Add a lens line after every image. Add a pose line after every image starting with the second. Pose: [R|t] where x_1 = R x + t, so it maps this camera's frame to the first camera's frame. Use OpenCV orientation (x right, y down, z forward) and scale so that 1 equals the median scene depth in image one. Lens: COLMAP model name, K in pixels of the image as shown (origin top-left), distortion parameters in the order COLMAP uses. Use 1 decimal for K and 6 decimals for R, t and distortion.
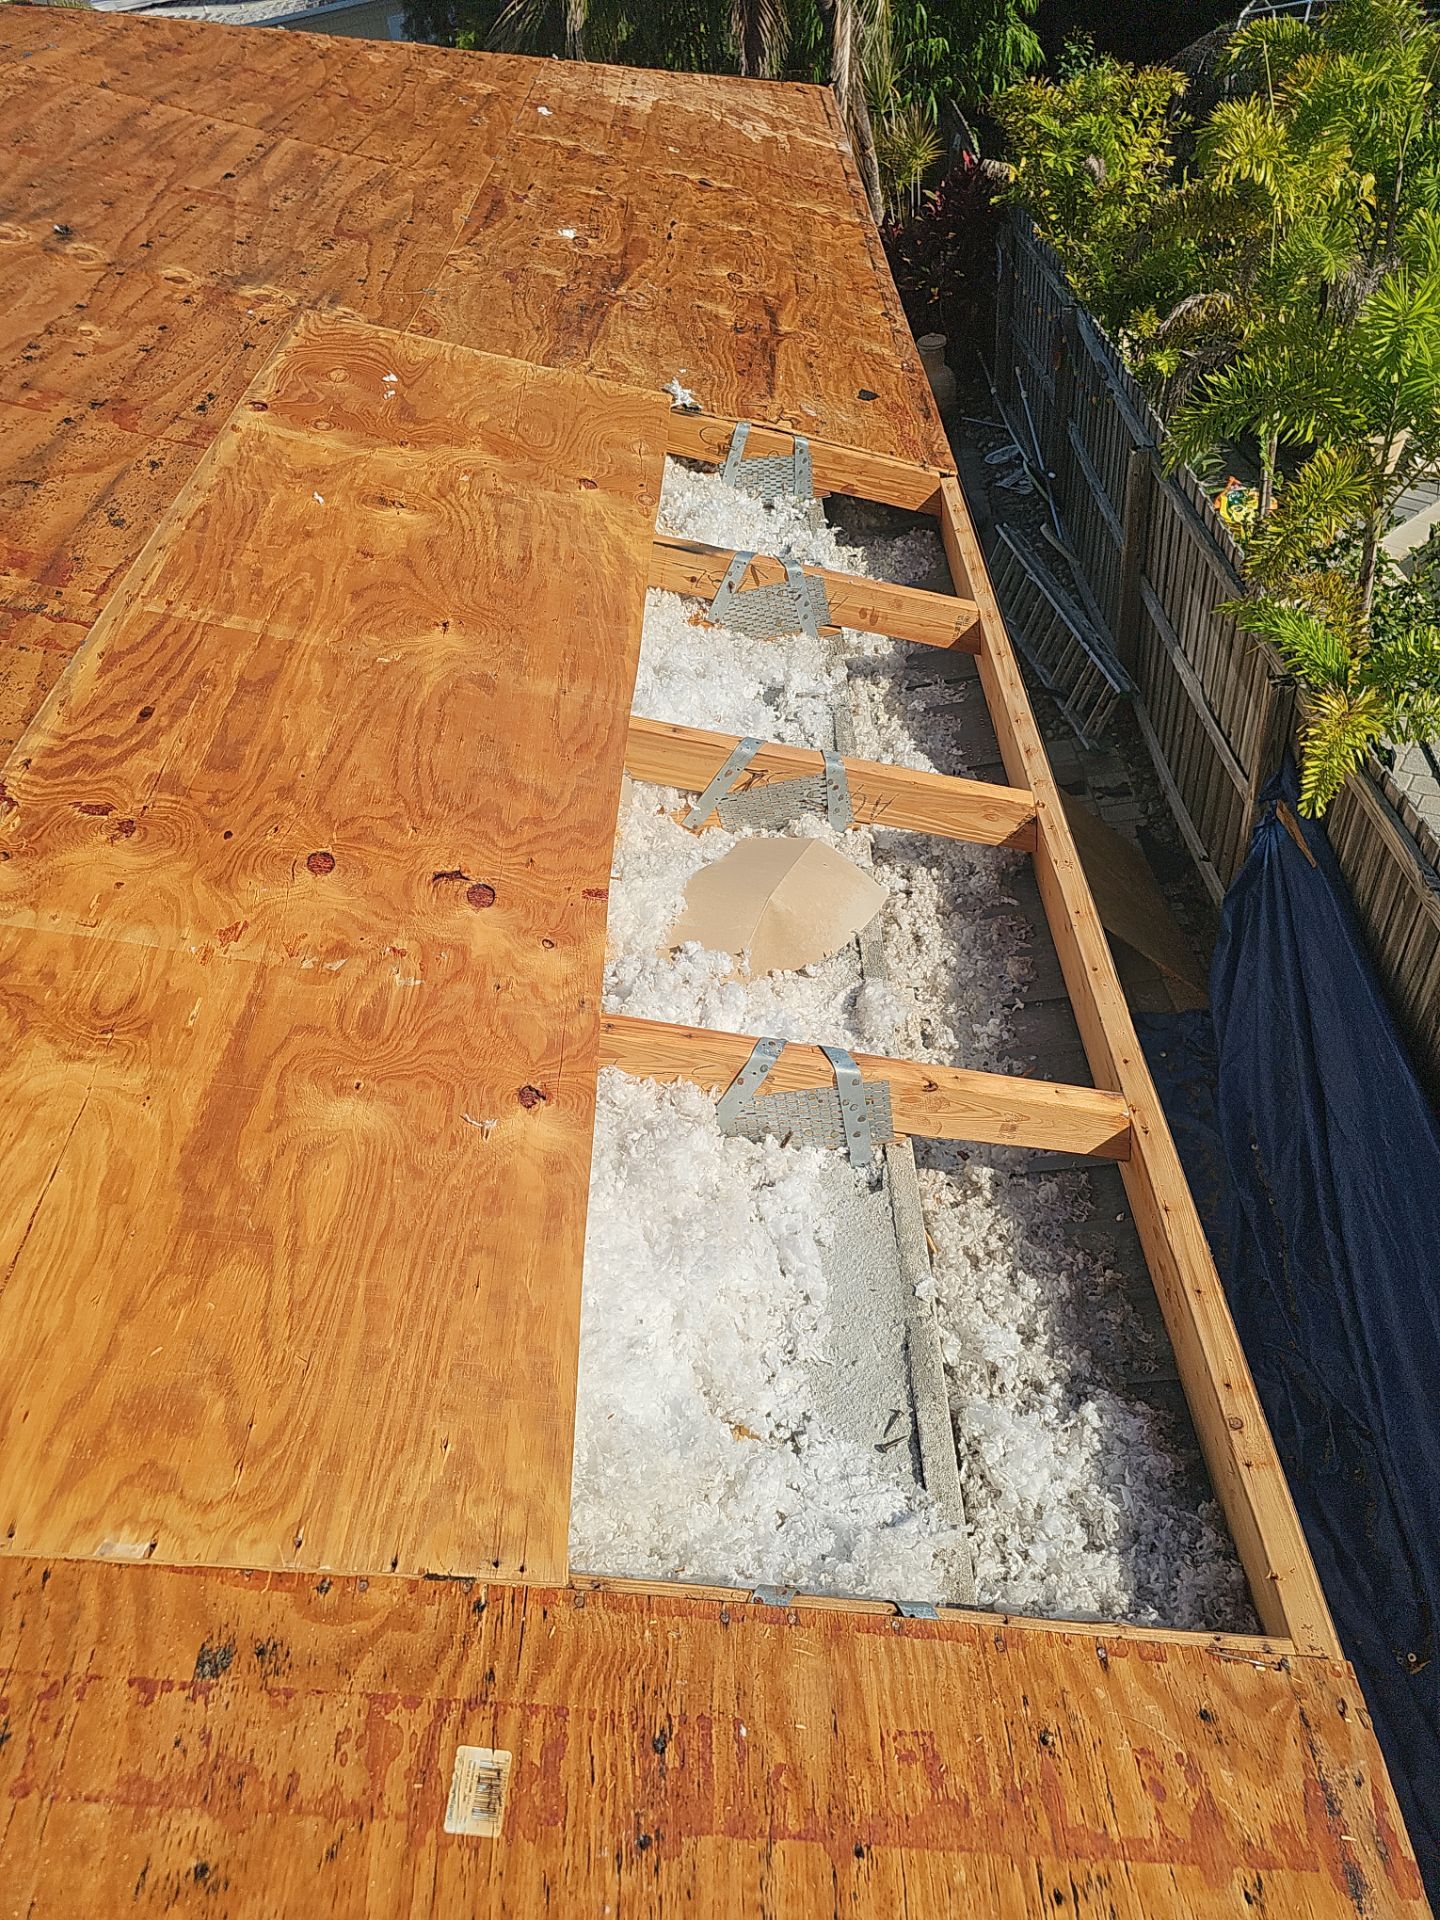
lens RADIAL K [[1240.7, 0, 720.1], [0, 1240.7, 987.0], [0, 0, 1]] dist [0.023854, -0.016138]
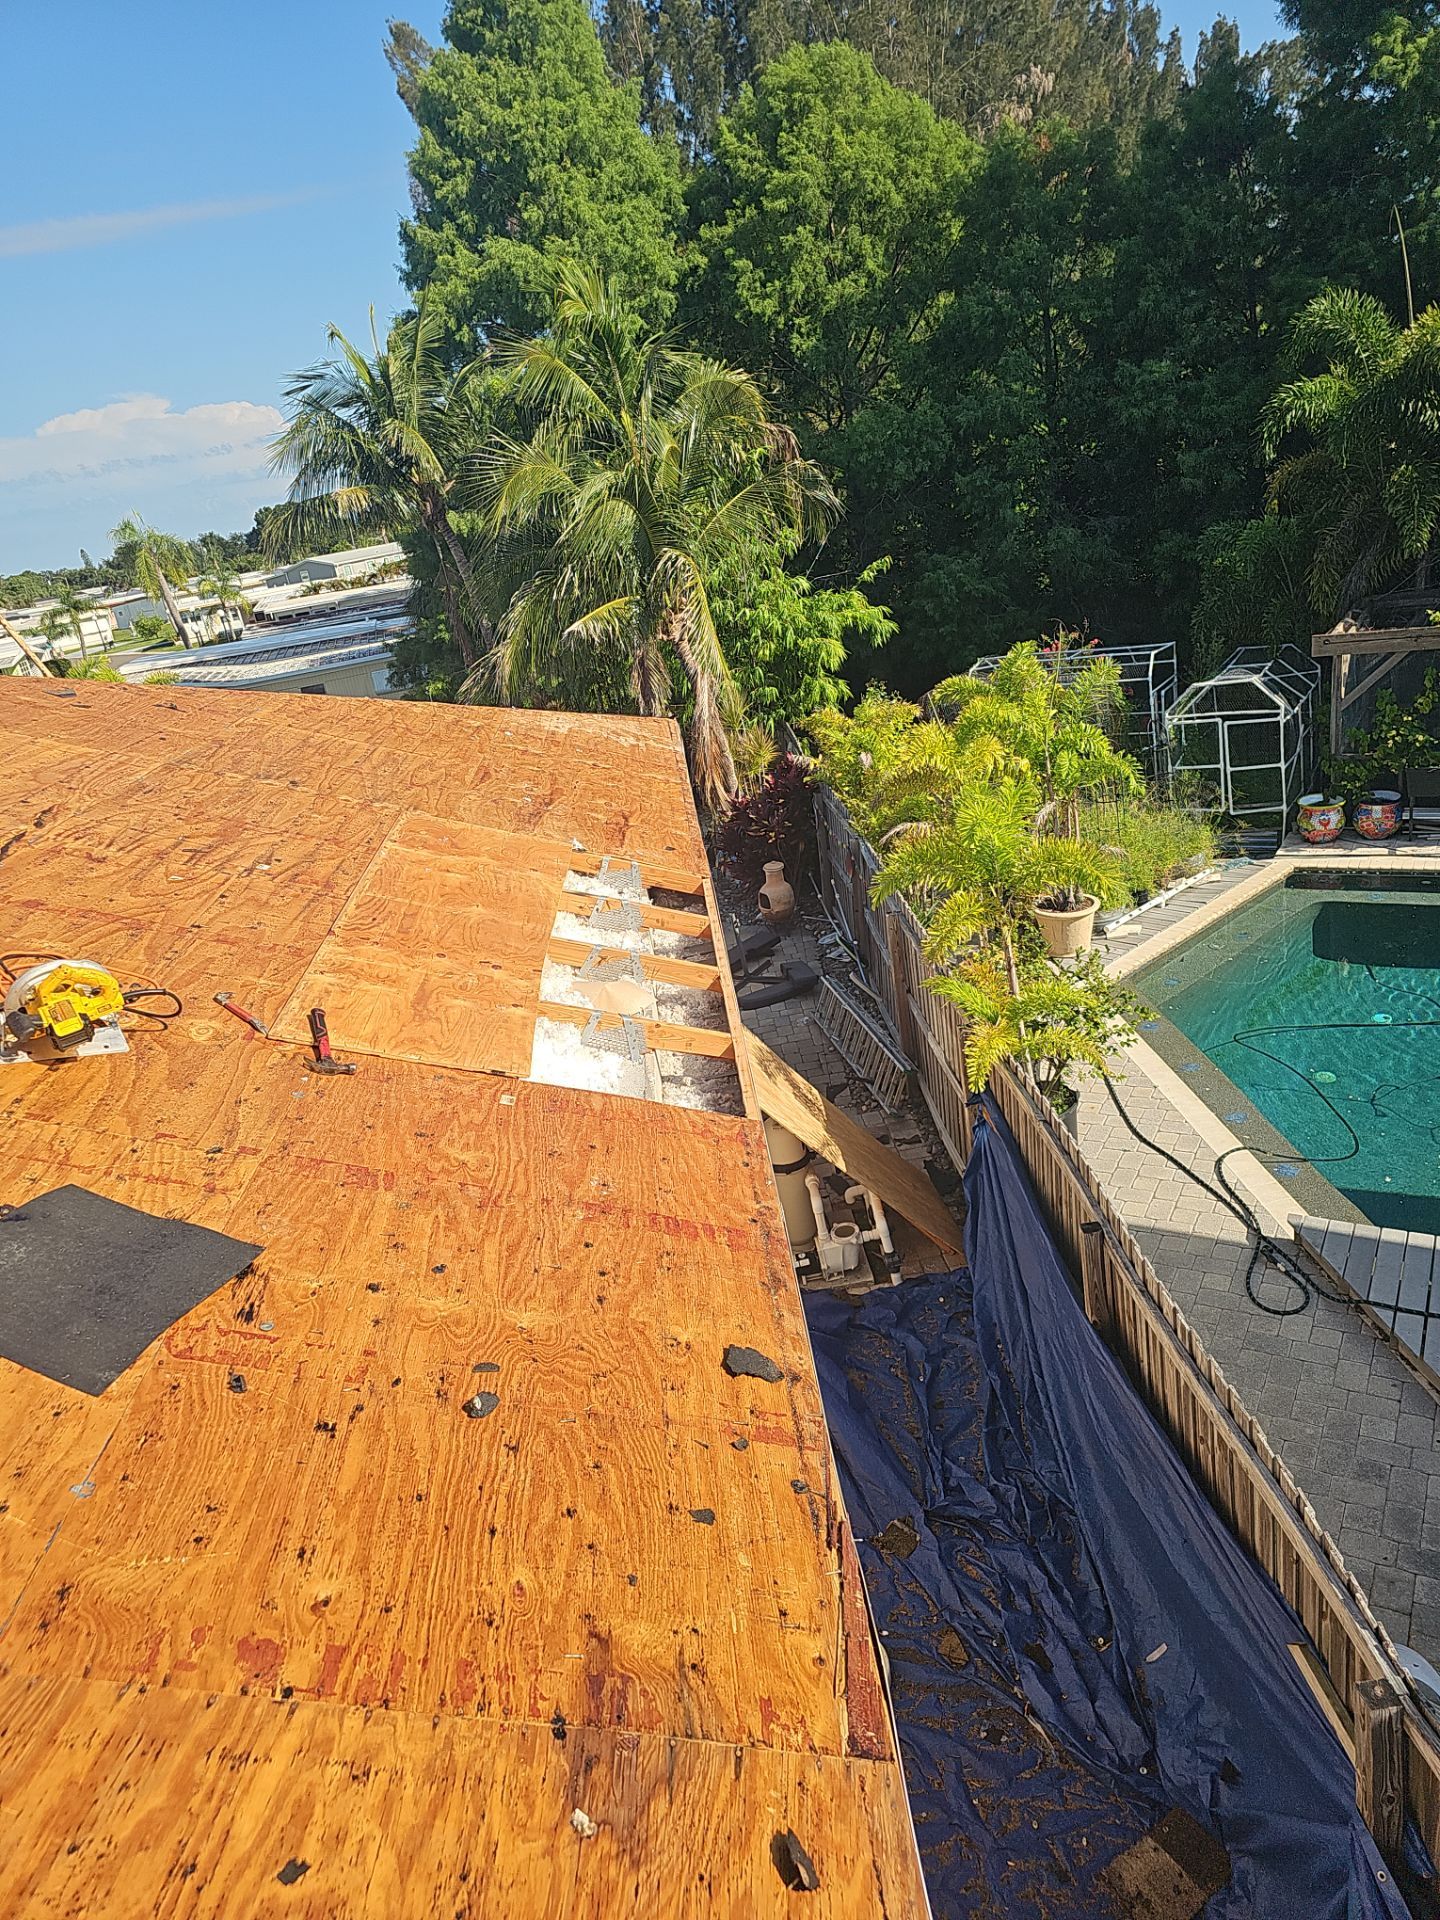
lens RADIAL K [[1240.7, 0, 720.1], [0, 1240.7, 987.0], [0, 0, 1]] dist [0.023854, -0.016138]
pose [[0.997739, -0.023201, 0.063076, 0.070284], [0.046233, 0.918116, -0.393607, 0.575755], [-0.048779, 0.395633, 0.917112, -0.833890]]
